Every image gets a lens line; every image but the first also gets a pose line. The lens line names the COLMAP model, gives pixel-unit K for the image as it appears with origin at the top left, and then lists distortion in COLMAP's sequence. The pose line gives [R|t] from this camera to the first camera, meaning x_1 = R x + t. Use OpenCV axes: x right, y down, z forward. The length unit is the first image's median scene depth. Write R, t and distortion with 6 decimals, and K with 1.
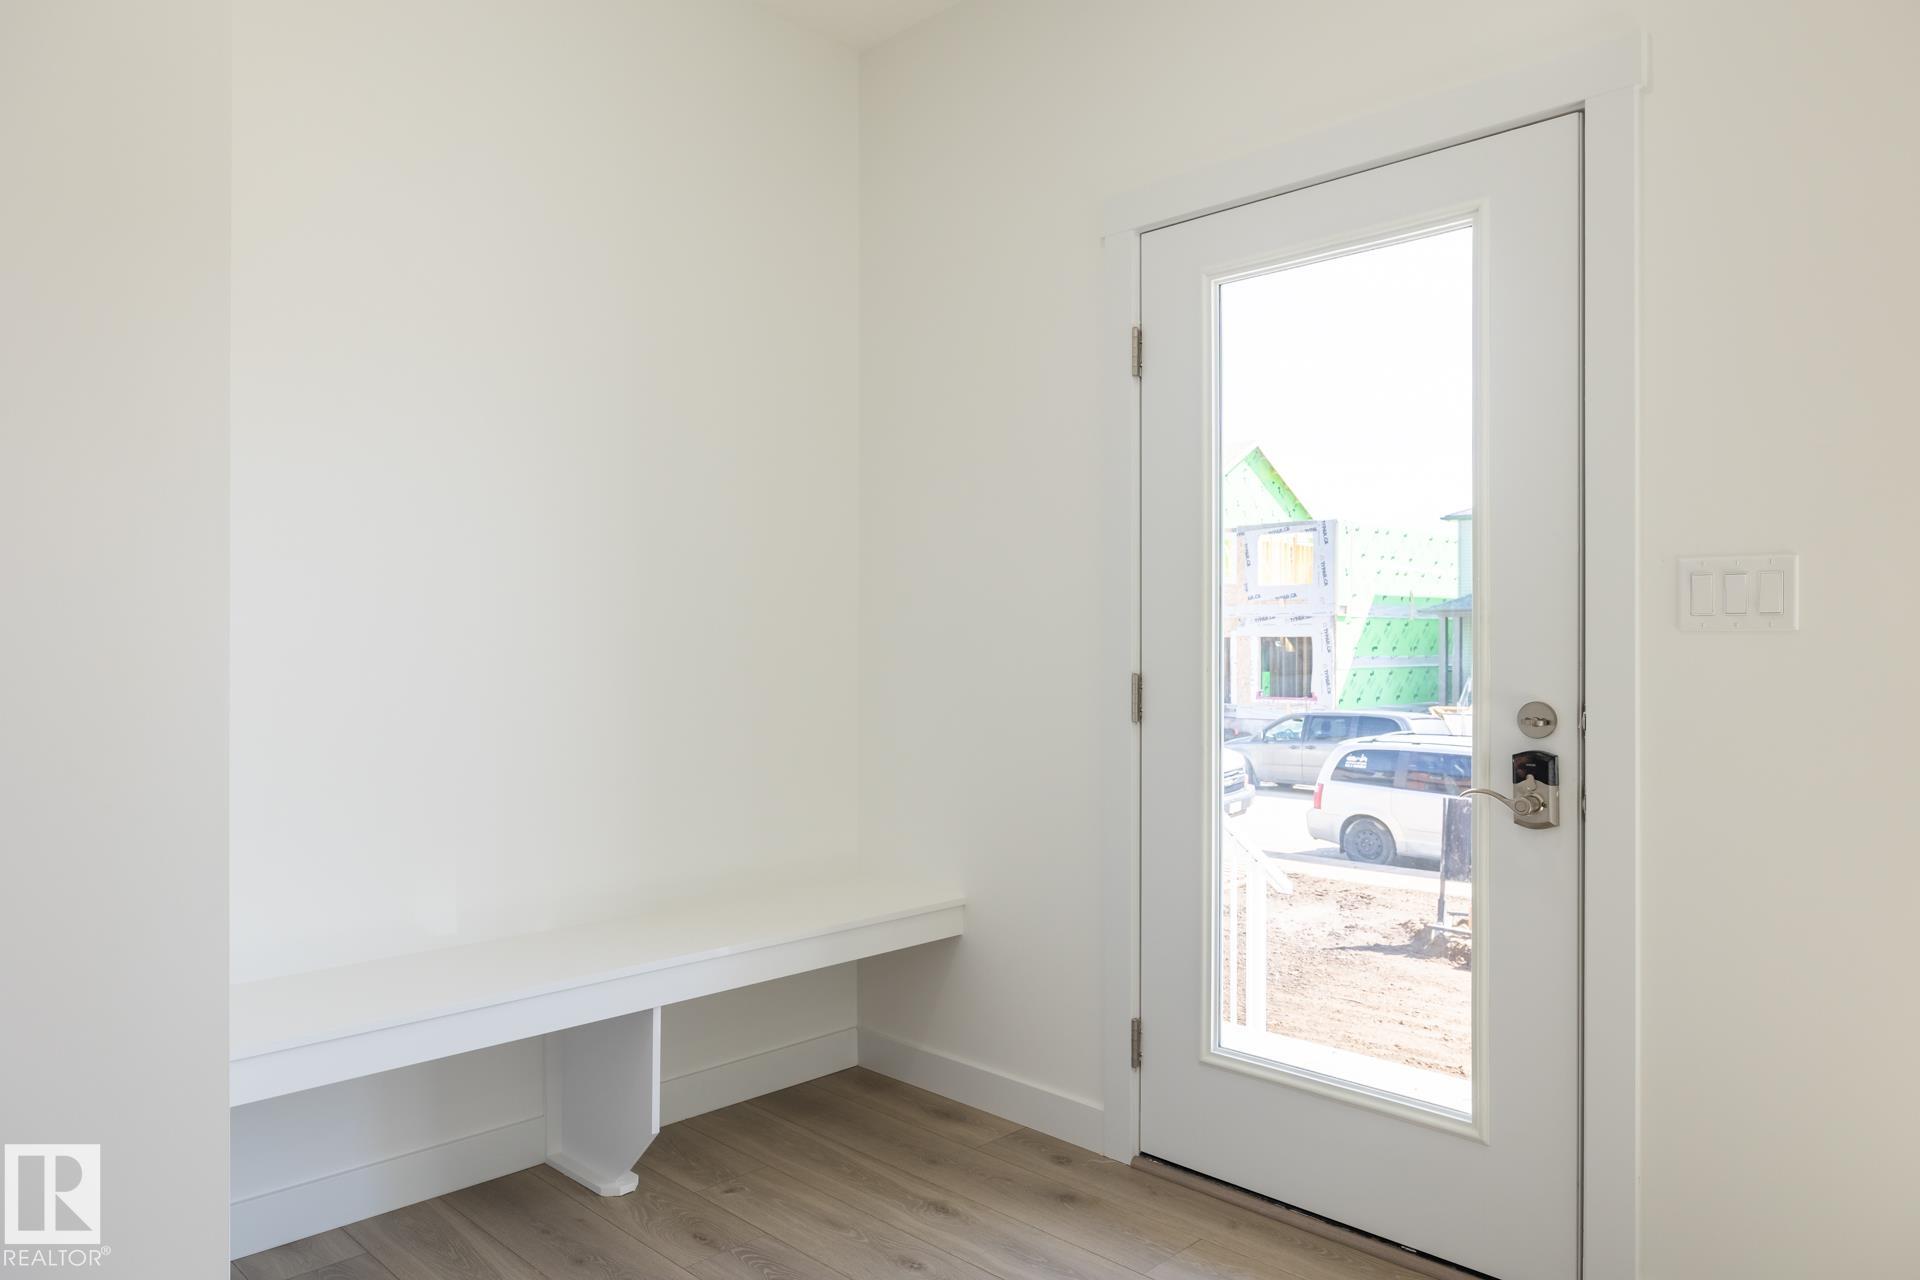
lens RADIAL K [[1255.0, 0, 959.0], [0, 1255.0, 642.9], [0, 0, 1]] dist [-0.001453, -0.000210]
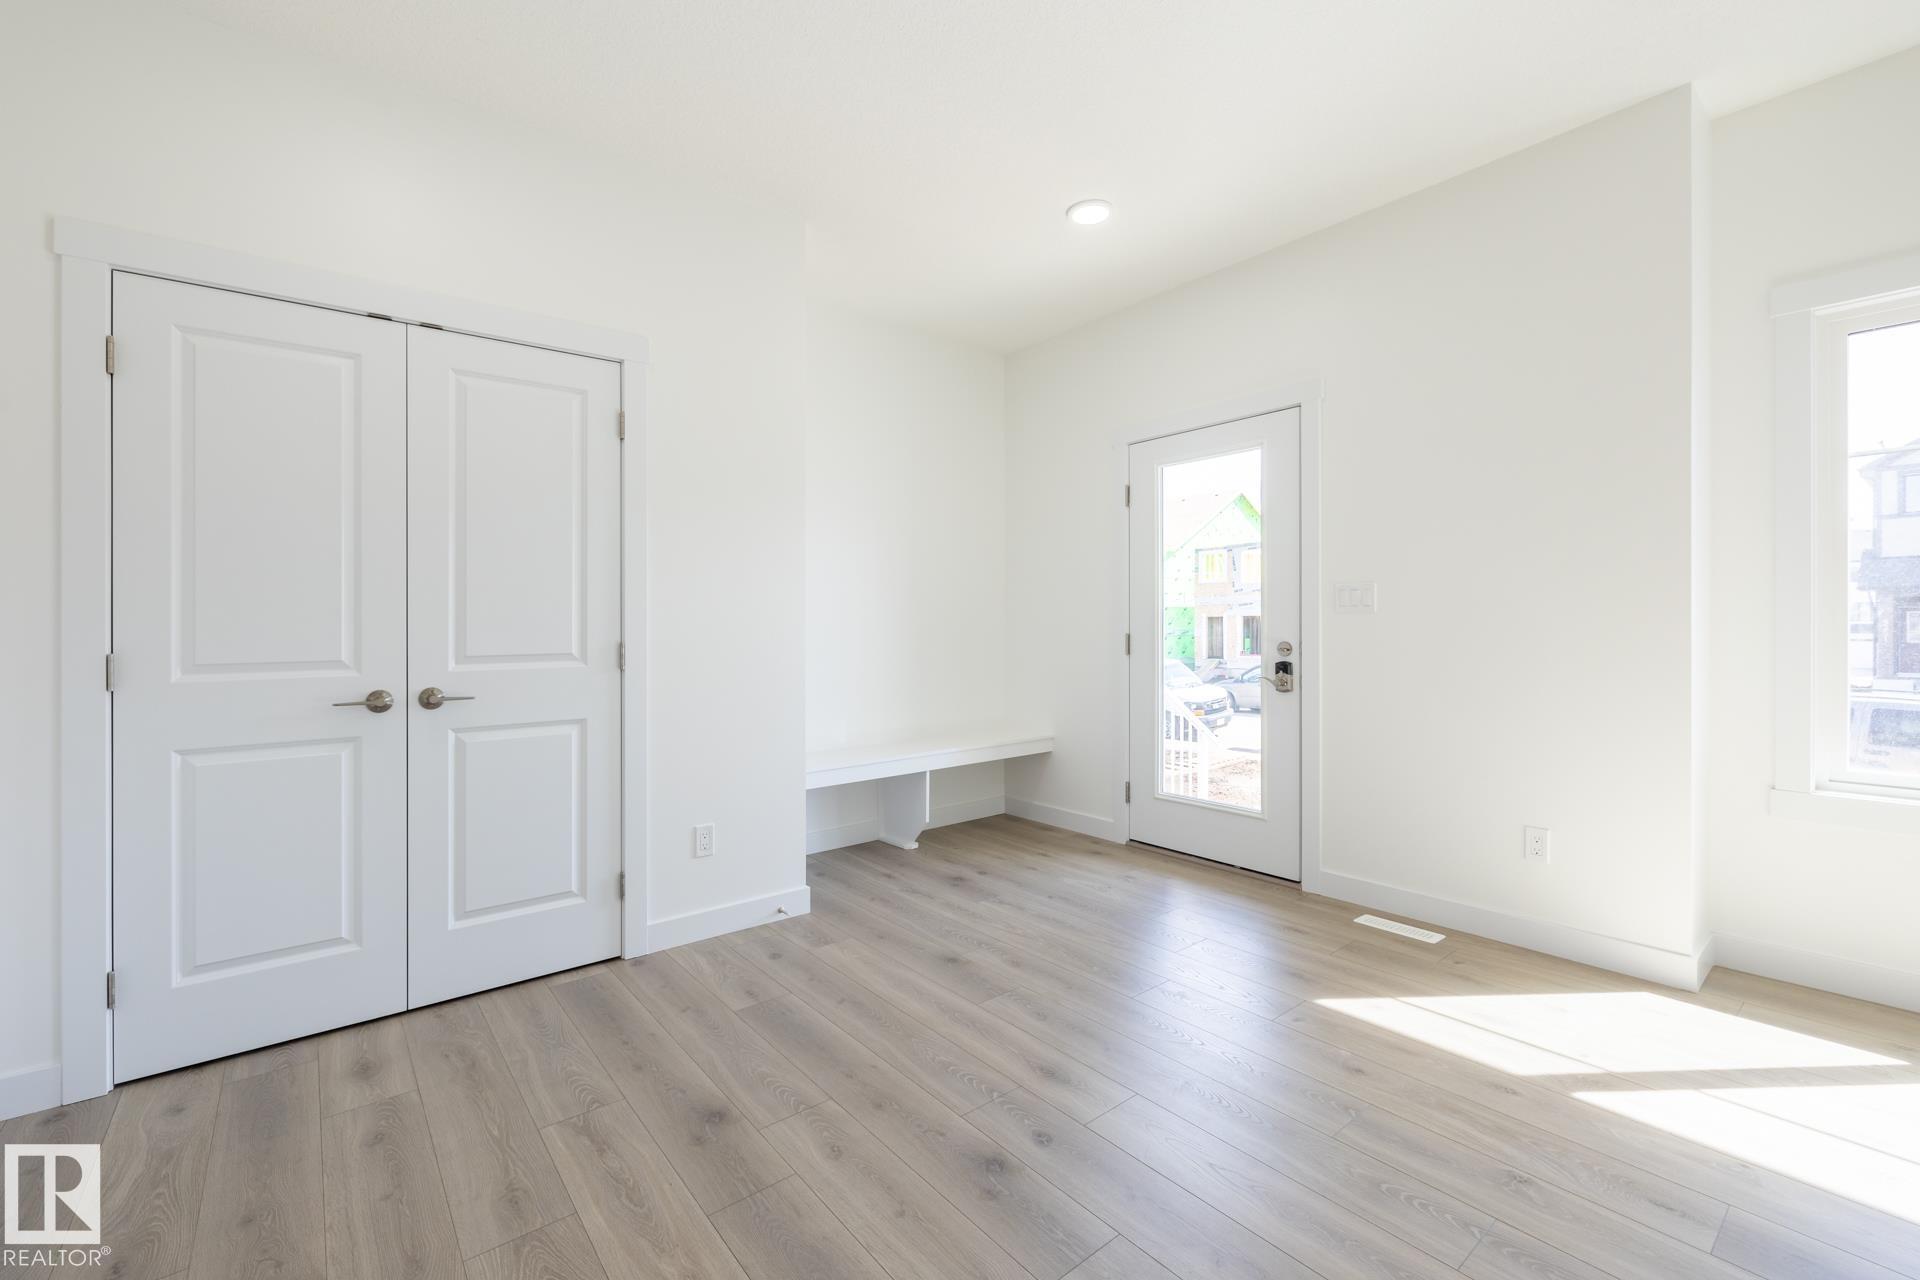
lens RADIAL K [[801.5, 0, 927.6], [0, 801.5, 681.8], [0, 0, 1]] dist [-0.004249, 0.000396]
pose [[0.989021, -0.003483, -0.147737, -0.006580], [0.014173, 0.997350, 0.071365, 0.001985], [0.147096, -0.072675, 0.986449, -0.511048]]
